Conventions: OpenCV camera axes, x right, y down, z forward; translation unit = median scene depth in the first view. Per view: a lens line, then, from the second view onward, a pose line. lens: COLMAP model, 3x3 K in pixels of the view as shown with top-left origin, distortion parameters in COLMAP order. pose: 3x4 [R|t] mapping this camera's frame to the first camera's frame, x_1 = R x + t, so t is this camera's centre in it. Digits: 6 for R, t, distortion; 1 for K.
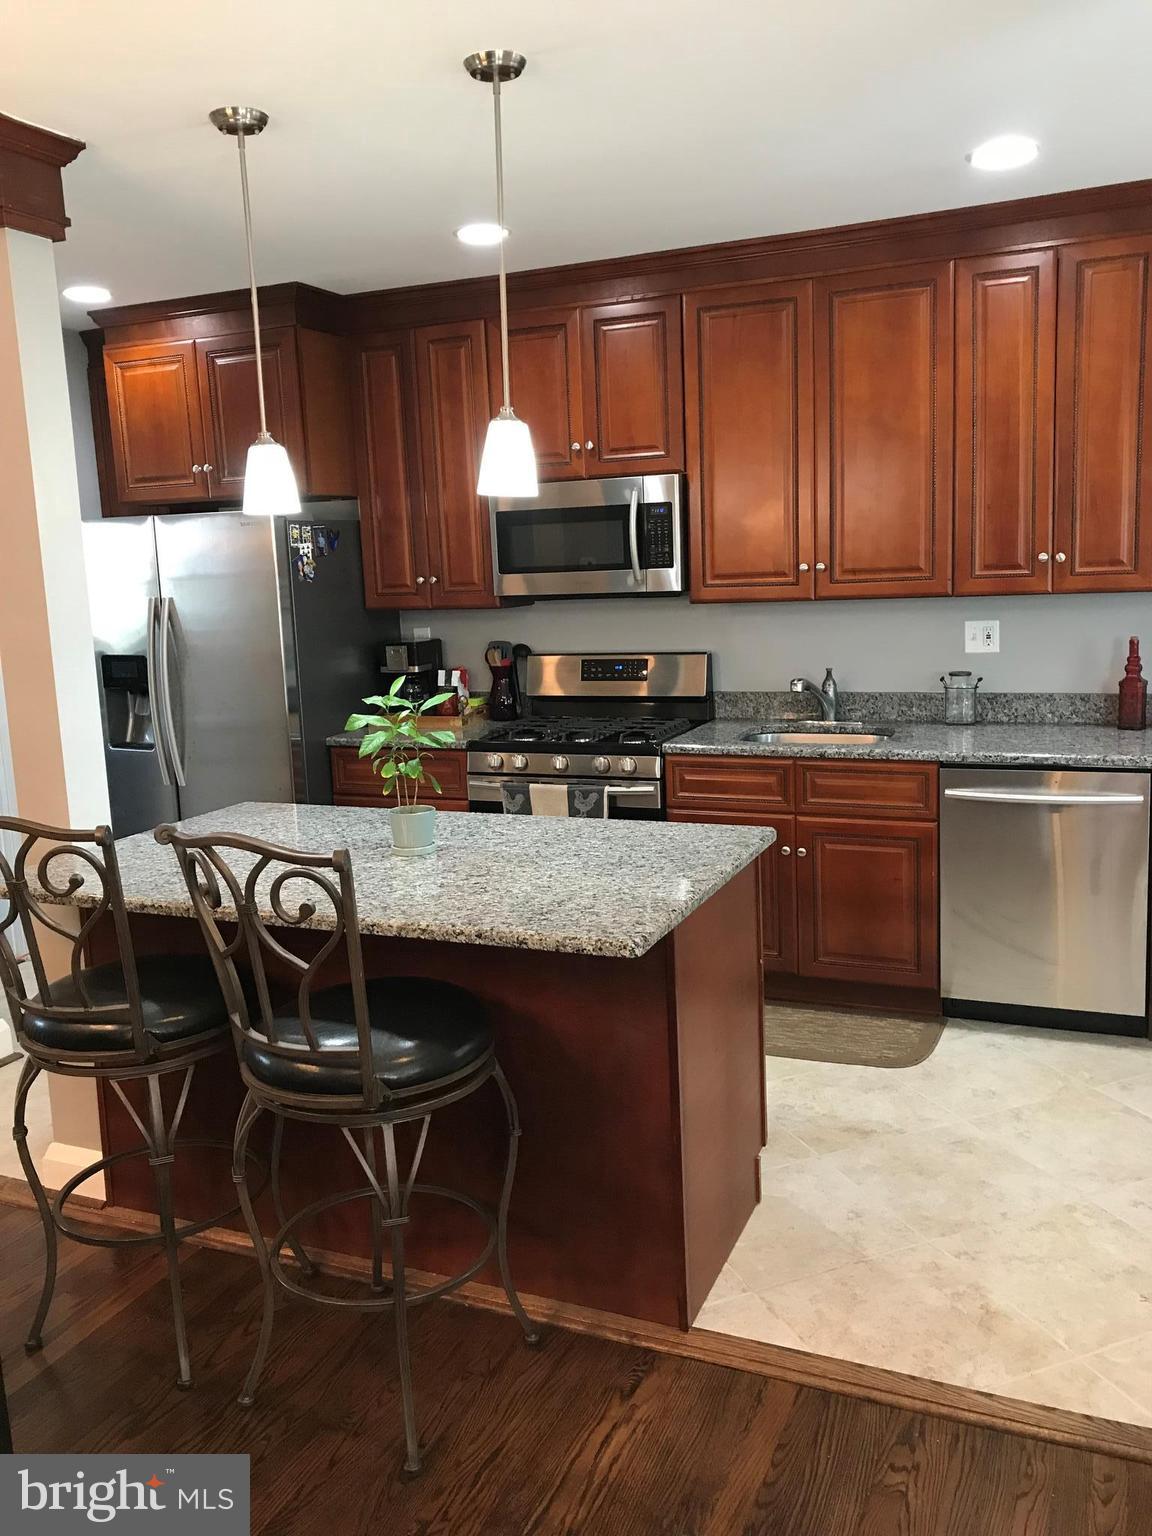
lens RADIAL K [[1255.9, 0, 577.6], [0, 1255.9, 762.8], [0, 0, 1]] dist [0.079032, -0.142772]
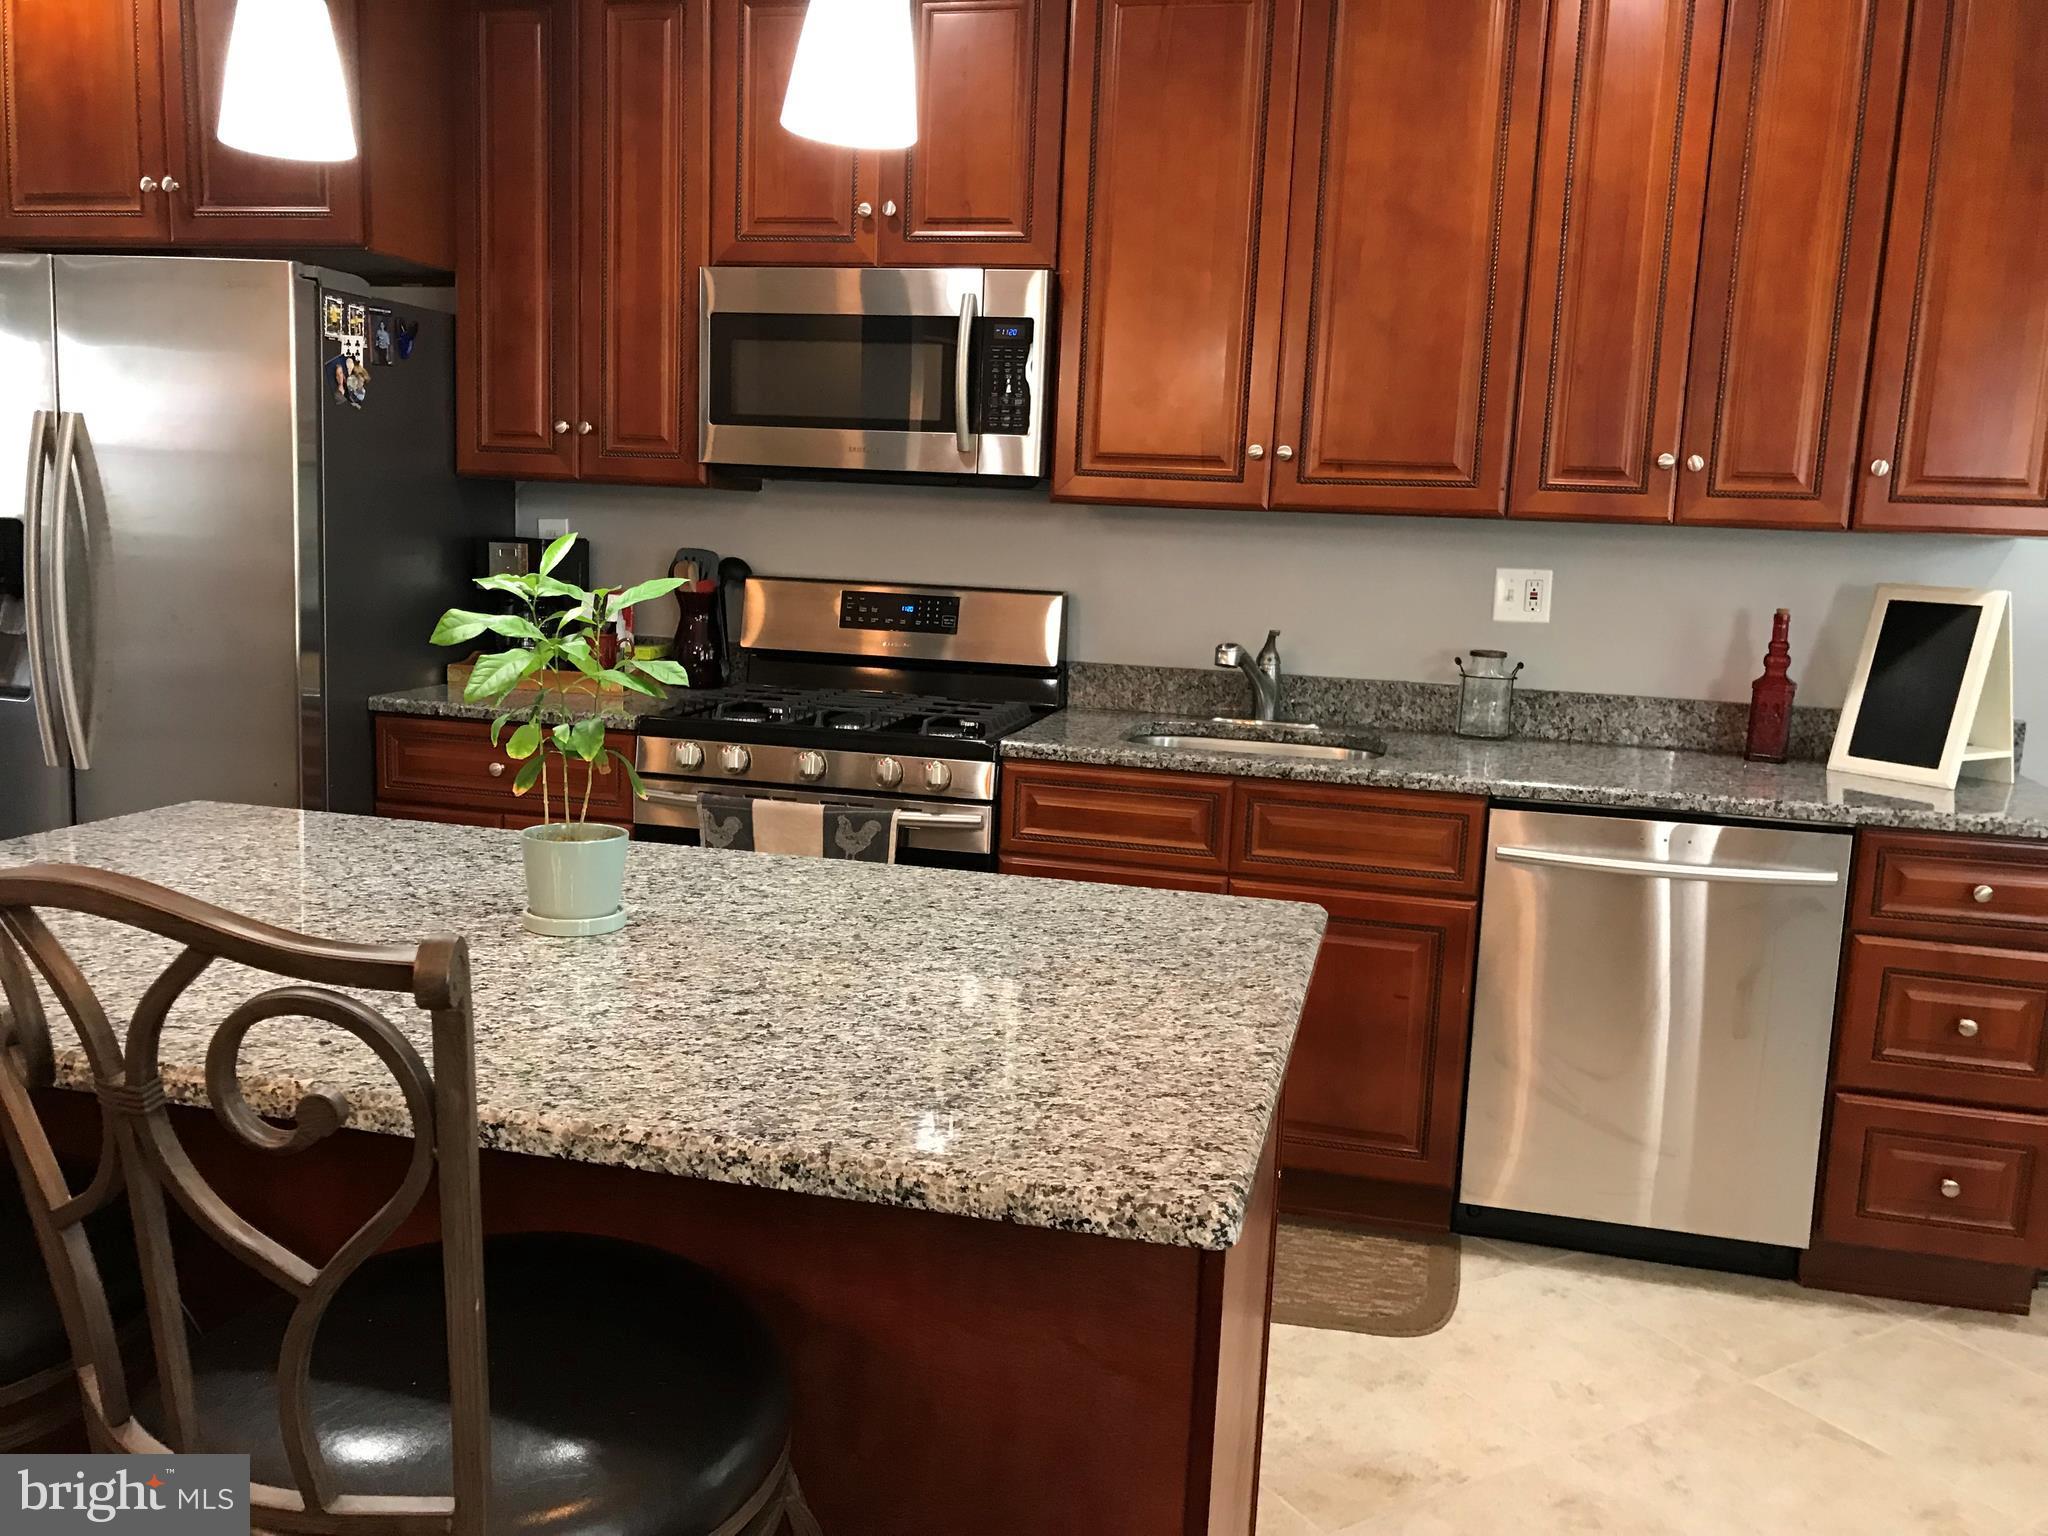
lens RADIAL K [[1667.6, 0, 1001.8], [0, 1667.6, 773.7], [0, 0, 1]] dist [0.020943, -0.000640]
pose [[0.983595, 0.056122, 0.171438, -0.060785], [-0.054011, 0.998396, -0.016956, 0.013002], [-0.172114, 0.007418, 0.985049, 0.274339]]
